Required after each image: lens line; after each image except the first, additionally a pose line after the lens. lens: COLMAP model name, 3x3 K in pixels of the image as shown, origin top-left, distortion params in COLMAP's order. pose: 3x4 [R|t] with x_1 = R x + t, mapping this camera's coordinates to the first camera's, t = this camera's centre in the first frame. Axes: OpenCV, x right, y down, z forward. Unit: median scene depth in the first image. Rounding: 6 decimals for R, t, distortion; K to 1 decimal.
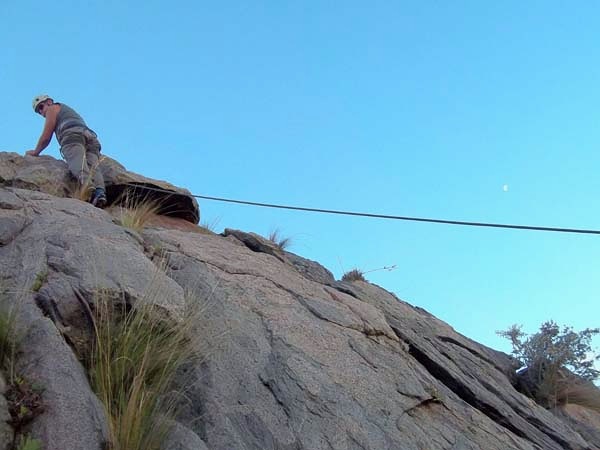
lens RADIAL K [[569.9, 0, 301.4], [0, 569.9, 218.3], [0, 0, 1]] dist [0.002788, 0.032770]
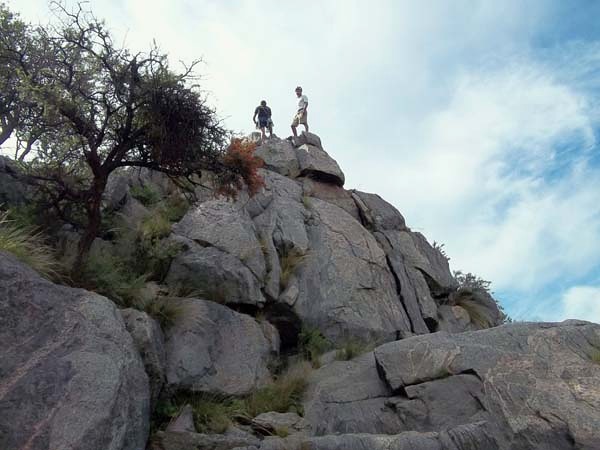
lens RADIAL K [[569.9, 0, 301.4], [0, 569.9, 218.3], [0, 0, 1]] dist [0.002788, 0.032770]
pose [[0.912645, 0.240087, -0.330814, 0.774531], [-0.138935, 0.943343, 0.301333, -0.932036], [0.384417, -0.229049, 0.894293, -1.888418]]
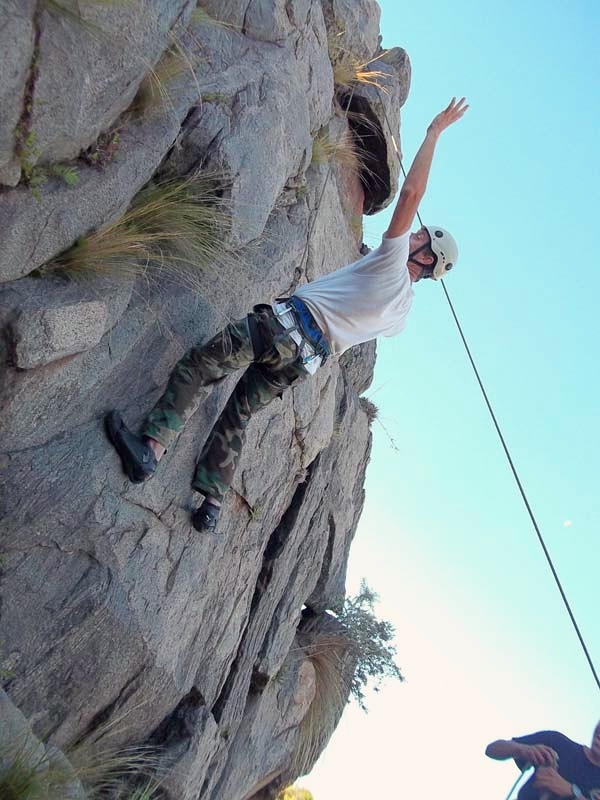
lens RADIAL K [[759.8, 0, 308.3], [0, 759.8, 401.7], [0, 0, 1]] dist [0.002788, 0.032770]
pose [[0.349781, 0.936800, 0.007711, 0.068249], [-0.914664, 0.339713, 0.219056, -0.119284], [0.202592, -0.083675, 0.975682, -0.244311]]
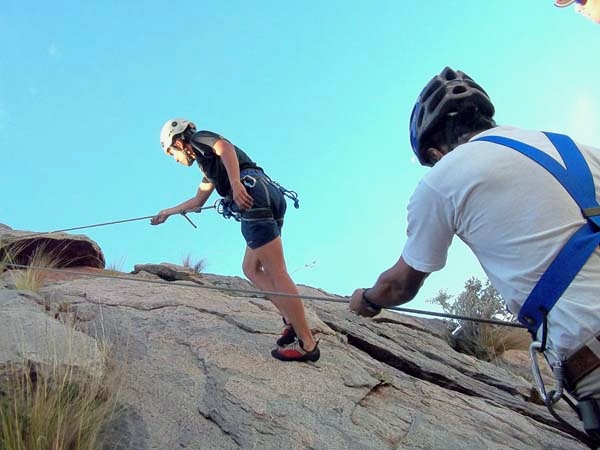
lens RADIAL K [[569.9, 0, 301.4], [0, 569.9, 218.3], [0, 0, 1]] dist [0.002788, 0.032770]
pose [[0.962244, -0.225911, 0.151825, 0.011769], [0.228537, 0.973535, 0.000163, 0.008079], [-0.147843, 0.034541, 0.988407, 0.036194]]
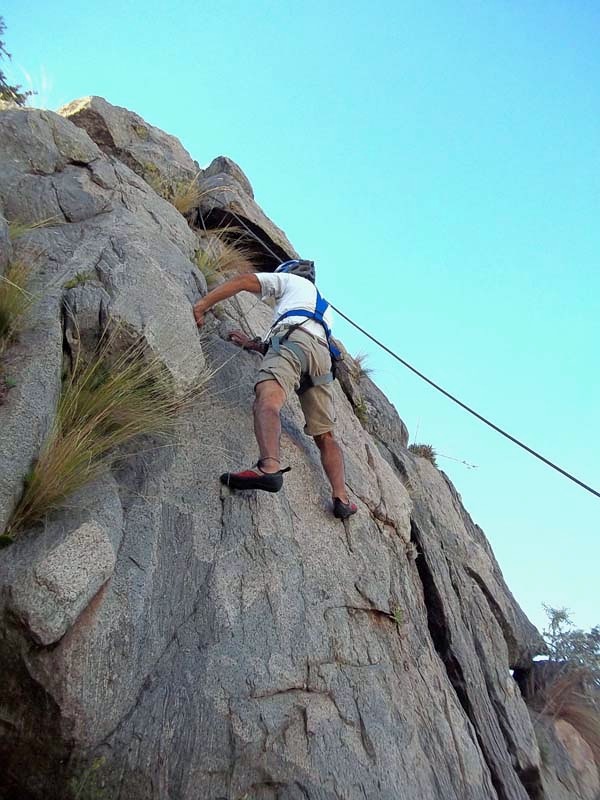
lens RADIAL K [[759.8, 0, 308.3], [0, 759.8, 401.7], [0, 0, 1]] dist [0.002788, 0.032770]
pose [[0.856183, 0.499646, -0.131551, 0.100105], [-0.481120, 0.863807, 0.149534, -0.068698], [0.188349, -0.064737, 0.979966, -0.122762]]
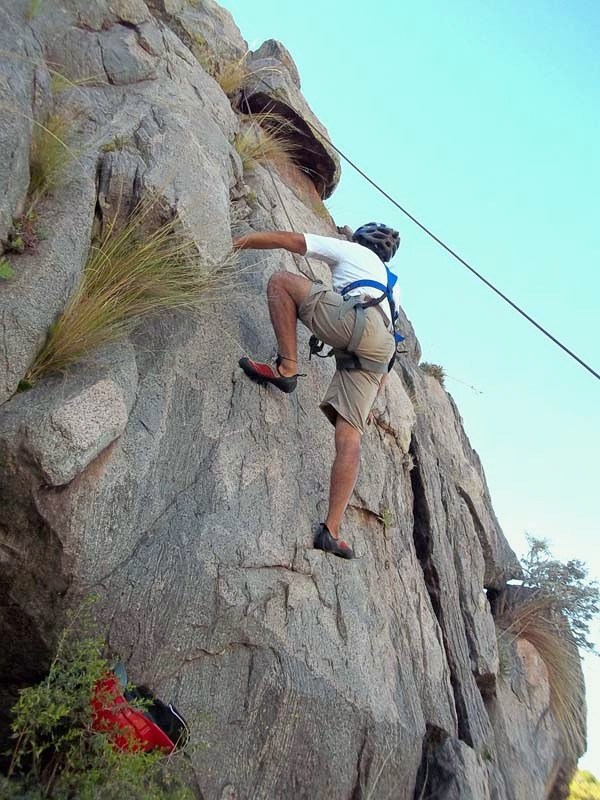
lens RADIAL K [[759.8, 0, 308.3], [0, 759.8, 401.7], [0, 0, 1]] dist [0.002788, 0.032770]
pose [[0.776833, 0.625123, -0.075842, 0.106839], [-0.591562, 0.765745, 0.252368, -0.052835], [0.215836, -0.151182, 0.964655, -0.138400]]
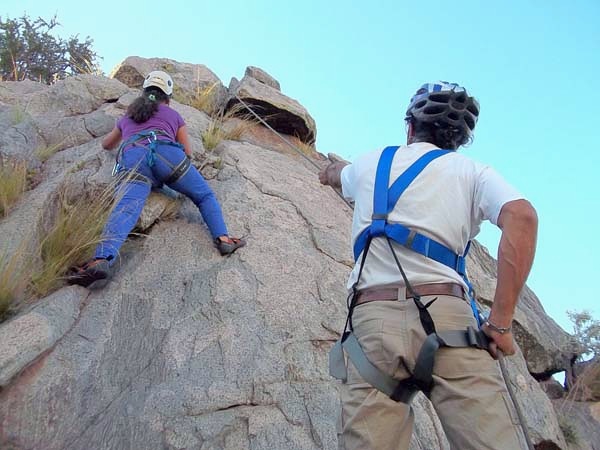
lens RADIAL K [[569.9, 0, 301.4], [0, 569.9, 218.3], [0, 0, 1]] dist [0.002788, 0.032770]
pose [[0.905688, 0.206212, -0.370412, 0.416315], [-0.151928, 0.973571, 0.170520, -0.064868], [0.395786, -0.098162, 0.913082, -0.003473]]
